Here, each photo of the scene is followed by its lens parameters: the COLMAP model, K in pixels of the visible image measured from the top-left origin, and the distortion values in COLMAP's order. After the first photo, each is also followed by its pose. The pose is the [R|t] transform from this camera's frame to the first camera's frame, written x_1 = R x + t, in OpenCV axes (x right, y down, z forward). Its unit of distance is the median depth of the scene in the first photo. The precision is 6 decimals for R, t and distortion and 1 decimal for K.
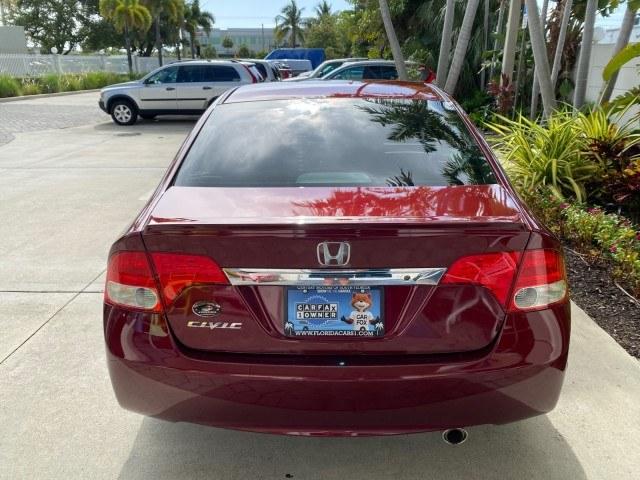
lens RADIAL K [[490.9, 0, 317.7], [0, 490.9, 238.3], [0, 0, 1]] dist [0.000300, 0.005868]
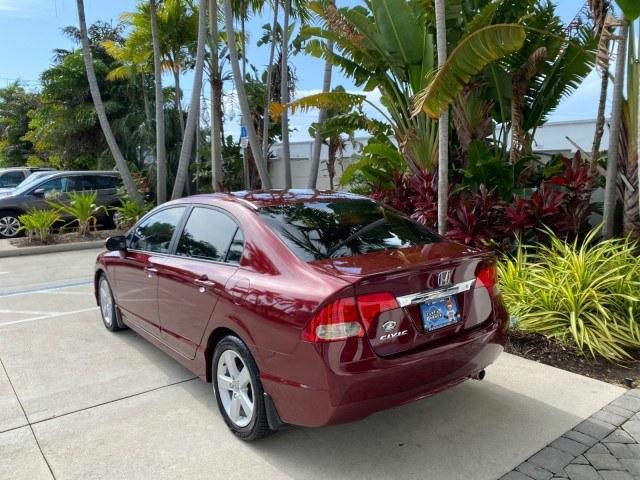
lens RADIAL K [[494.5, 0, 321.8], [0, 494.5, 237.8], [0, 0, 1]] dist [0.006080, 0.001548]
pose [[0.771172, -0.076917, 0.631963, -0.192102], [0.208431, 0.968469, -0.136470, 0.005270], [-0.601540, 0.236963, 0.762888, -0.024503]]
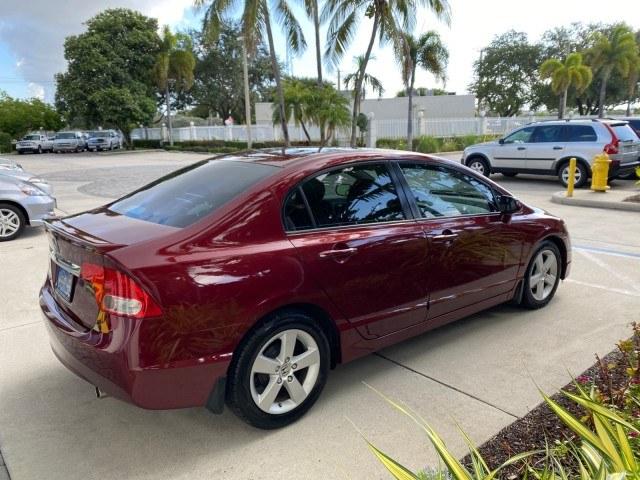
lens RADIAL K [[489.6, 0, 317.5], [0, 489.6, 239.5], [0, 0, 1]] dist [0.003323, 0.004304]
pose [[0.659638, 0.150075, -0.736448, 0.259155], [-0.229424, 0.973300, -0.007154, -0.025117], [0.715711, 0.173678, 0.676456, 0.068312]]
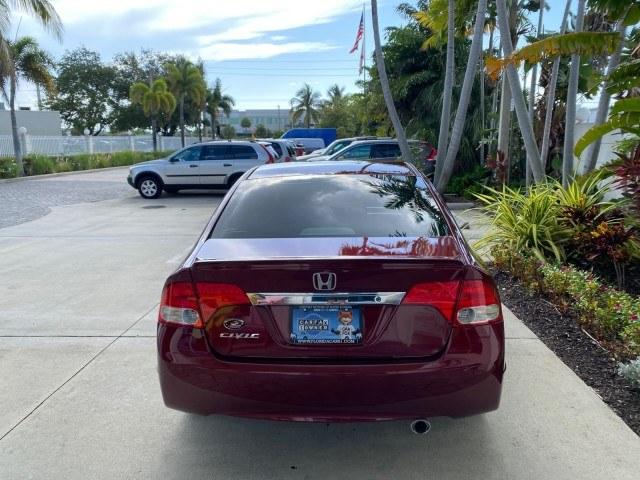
lens RADIAL K [[484.6, 0, 319.5], [0, 484.6, 239.1], [0, 0, 1]] dist [0.014157, -0.005840]
pose [[0.999708, -0.004386, -0.023766, 0.006564], [0.000973, 0.989898, -0.141775, 0.013917], [0.024148, 0.141711, 0.989614, -0.052133]]
